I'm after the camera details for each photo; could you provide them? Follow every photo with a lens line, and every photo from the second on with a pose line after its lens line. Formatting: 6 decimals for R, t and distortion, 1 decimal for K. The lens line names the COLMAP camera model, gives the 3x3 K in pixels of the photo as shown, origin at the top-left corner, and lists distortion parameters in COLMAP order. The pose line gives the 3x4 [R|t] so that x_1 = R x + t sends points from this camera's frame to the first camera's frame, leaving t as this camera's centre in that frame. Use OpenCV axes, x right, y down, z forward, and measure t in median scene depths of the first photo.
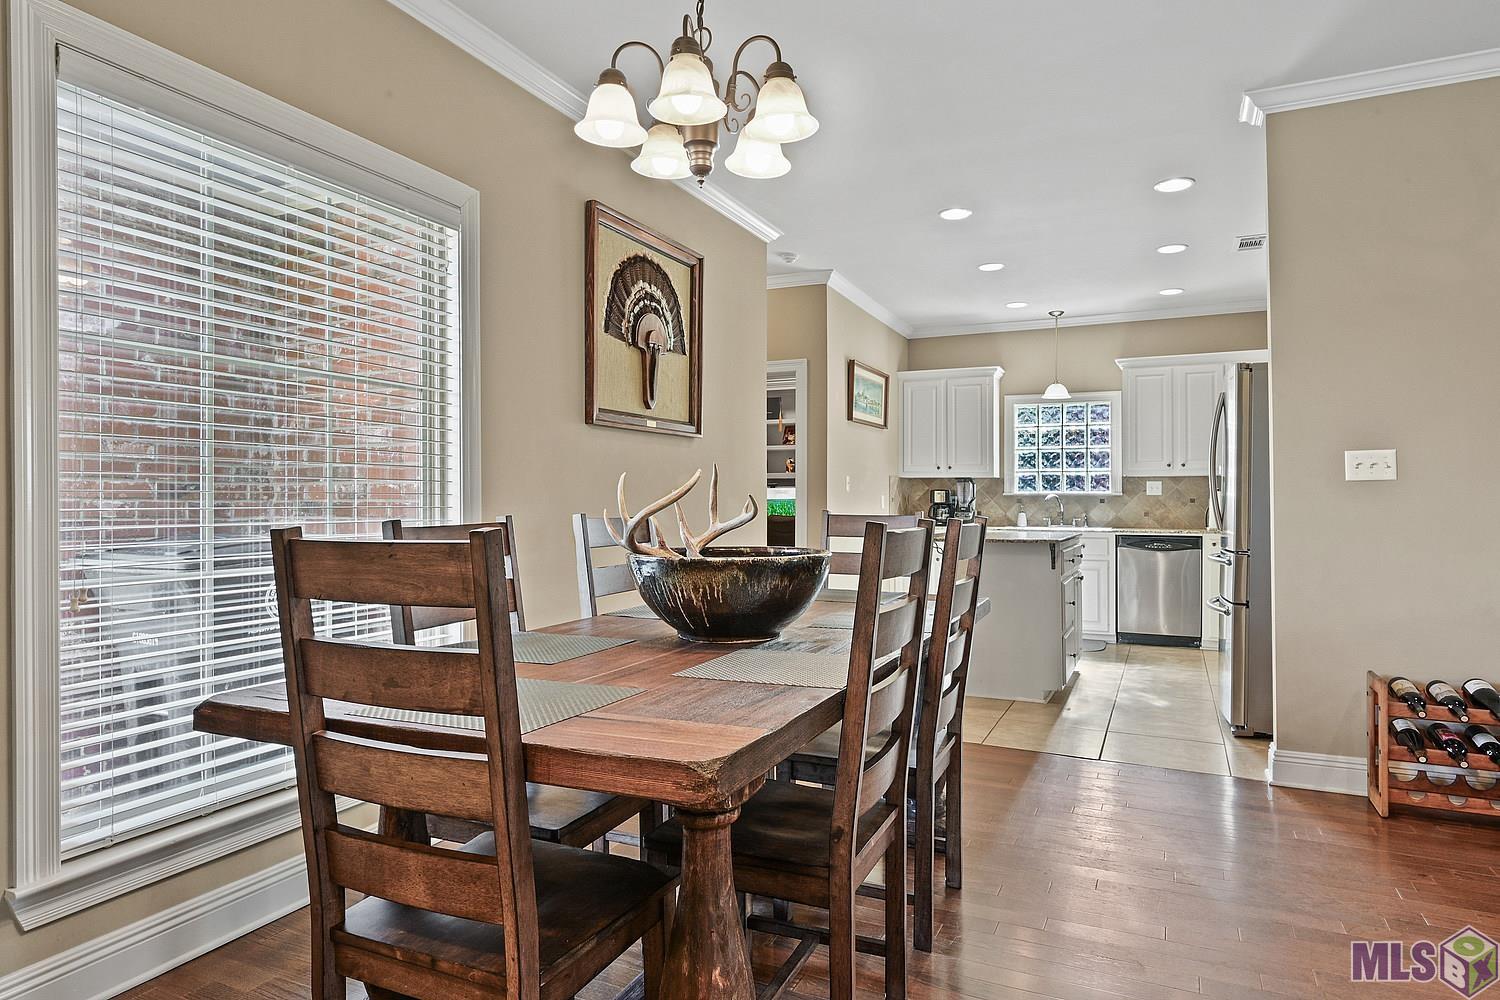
lens RADIAL K [[817.1, 0, 761.3], [0, 817.1, 501.8], [0, 0, 1]] dist [0.002381, 0.001498]
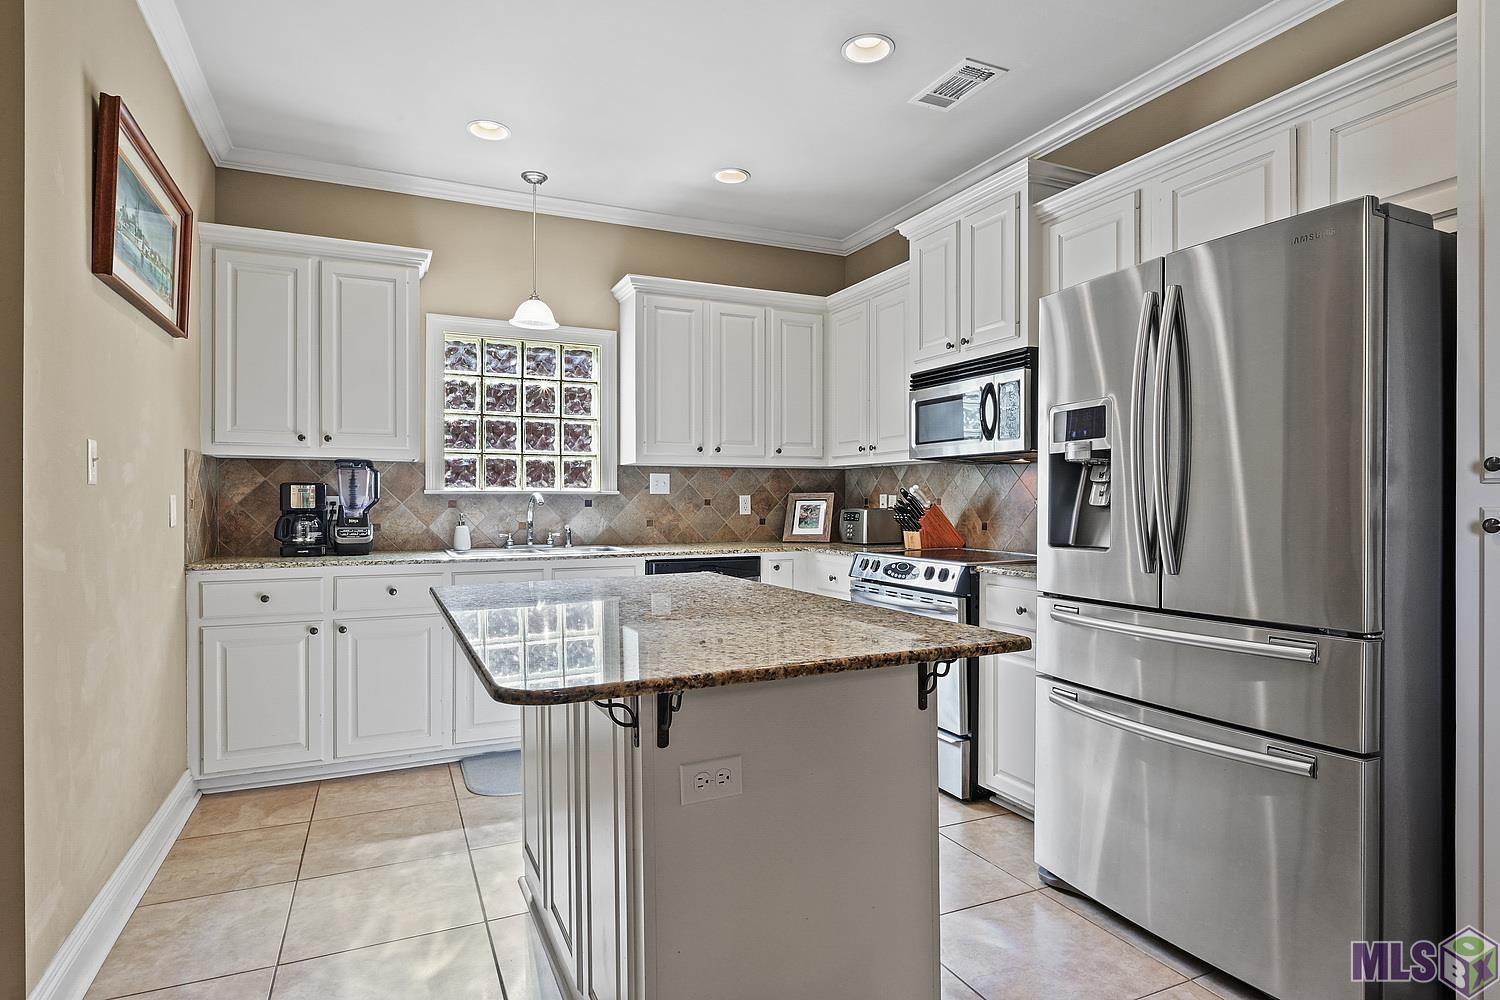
lens RADIAL K [[817.1, 0, 753.2], [0, 817.1, 493.9], [0, 0, 1]] dist [0.002381, 0.001498]
pose [[0.647958, -0.000760, 0.761675, 0.020004], [0.001489, 0.999999, -0.000270, -0.007653], [-0.761674, 0.001309, 0.647959, 0.479491]]
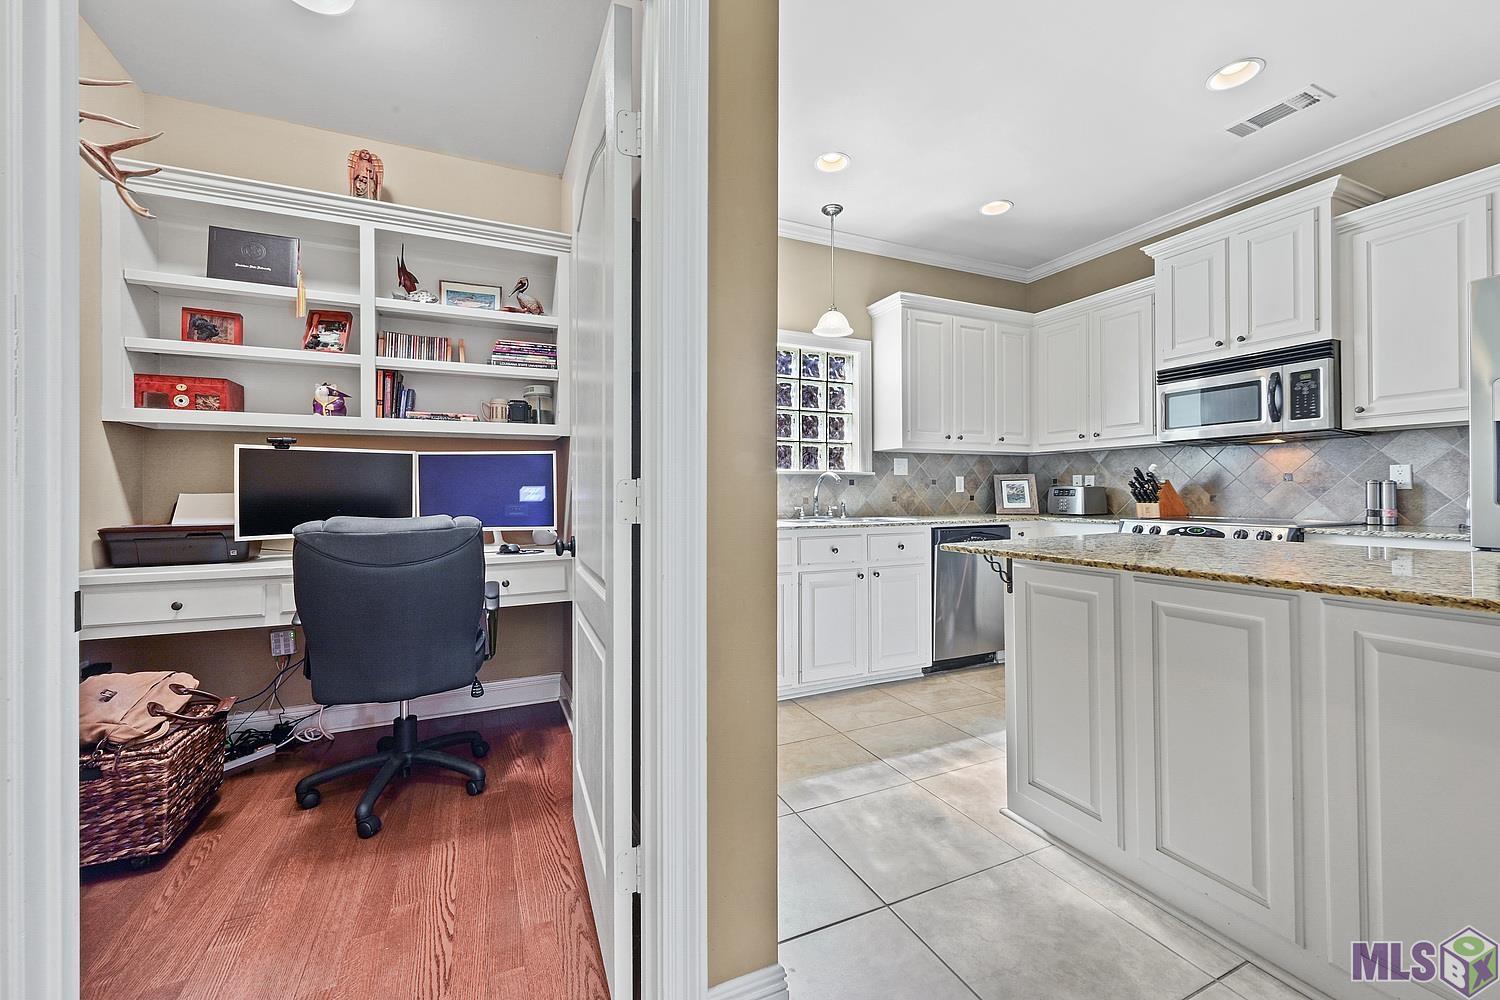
lens RADIAL K [[602.2, 0, 750.4], [0, 602.2, 484.5], [0, 0, 1]] dist [-0.000047, 0.000861]
pose [[0.648075, 0.002425, 0.761572, -0.069098], [0.005369, 0.999956, -0.007753, 0.004638], [-0.761557, 0.009113, 0.648033, 0.683766]]
